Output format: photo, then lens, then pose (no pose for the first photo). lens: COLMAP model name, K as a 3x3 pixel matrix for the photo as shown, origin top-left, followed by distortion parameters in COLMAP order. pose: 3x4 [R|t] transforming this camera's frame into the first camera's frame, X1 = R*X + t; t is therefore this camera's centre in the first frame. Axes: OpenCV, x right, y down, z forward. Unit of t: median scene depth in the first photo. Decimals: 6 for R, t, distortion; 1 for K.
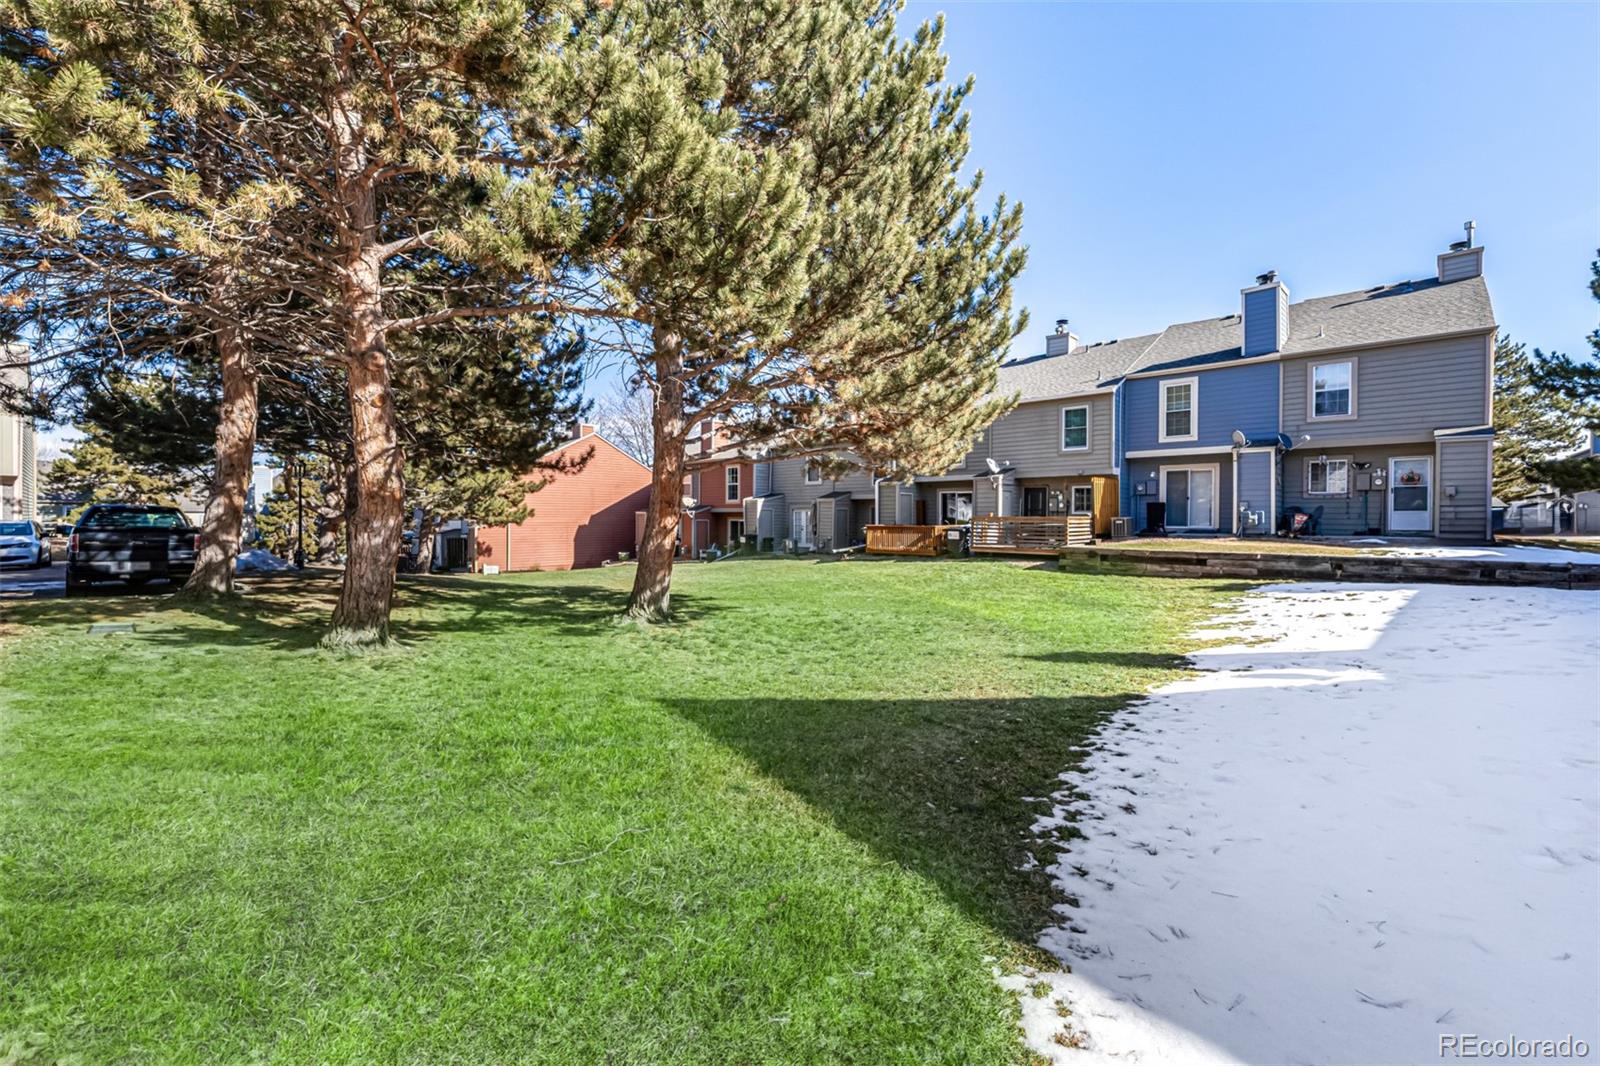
lens RADIAL K [[694.4, 0, 802.7], [0, 694.4, 523.0], [0, 0, 1]] dist [-0.002203, -0.000208]
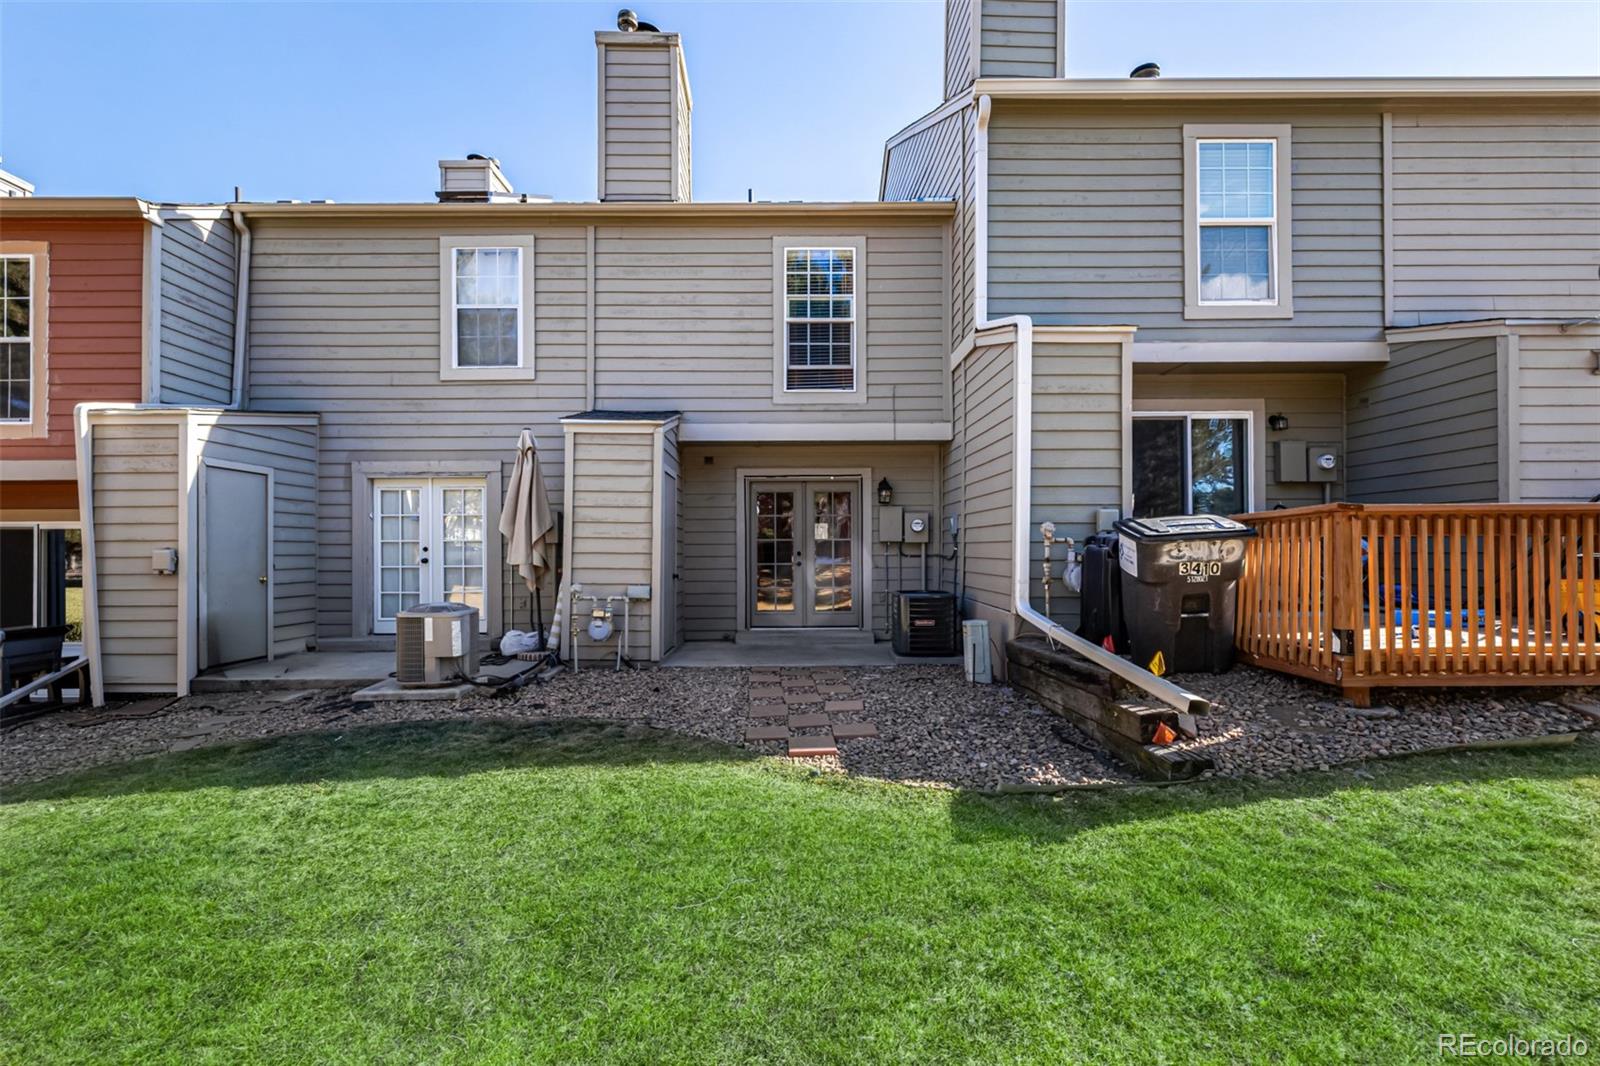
lens RADIAL K [[694.4, 0, 798.2], [0, 694.4, 549.7], [0, 0, 1]] dist [-0.002203, -0.000208]
pose [[0.712764, -0.002801, 0.701398, -0.121040], [0.013212, 0.999868, -0.009433, 0.014145], [-0.701279, 0.015990, 0.712707, 1.111786]]
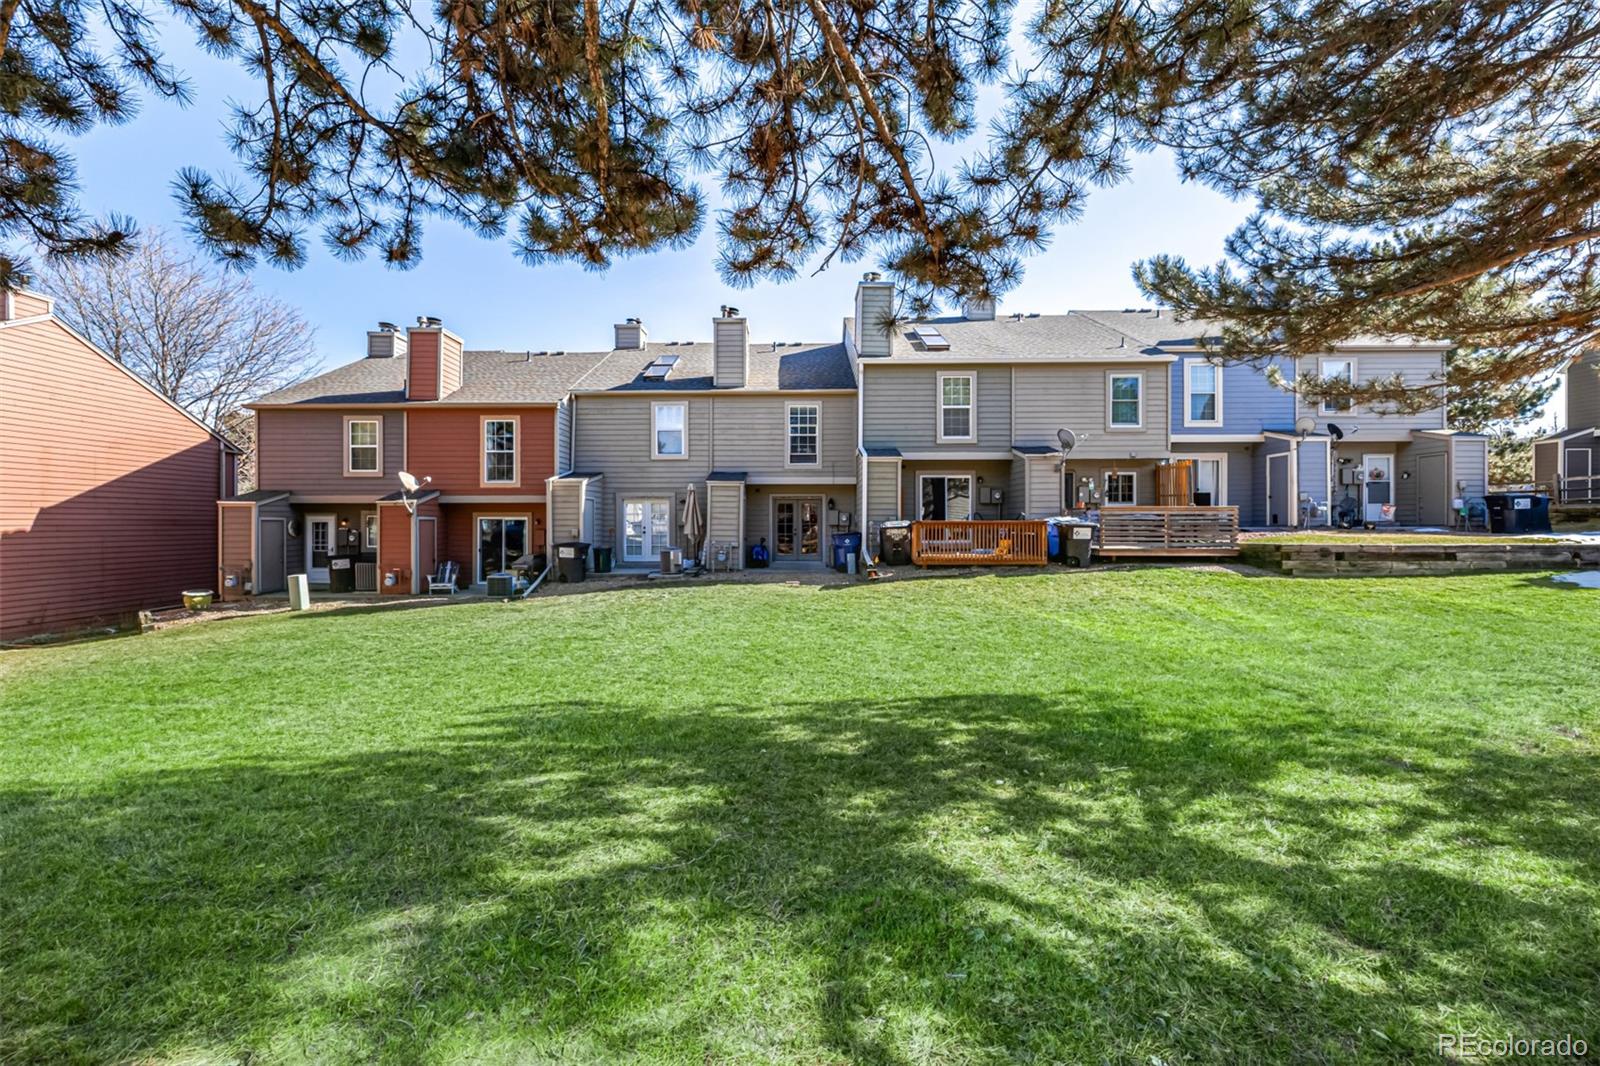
lens RADIAL K [[694.4, 0, 799.7], [0, 694.4, 526.0], [0, 0, 1]] dist [-0.002203, -0.000208]
pose [[0.730248, -0.008043, 0.683135, -0.476558], [0.009852, 0.999951, 0.001241, 0.006495], [-0.683111, 0.005824, 0.730292, 0.707725]]
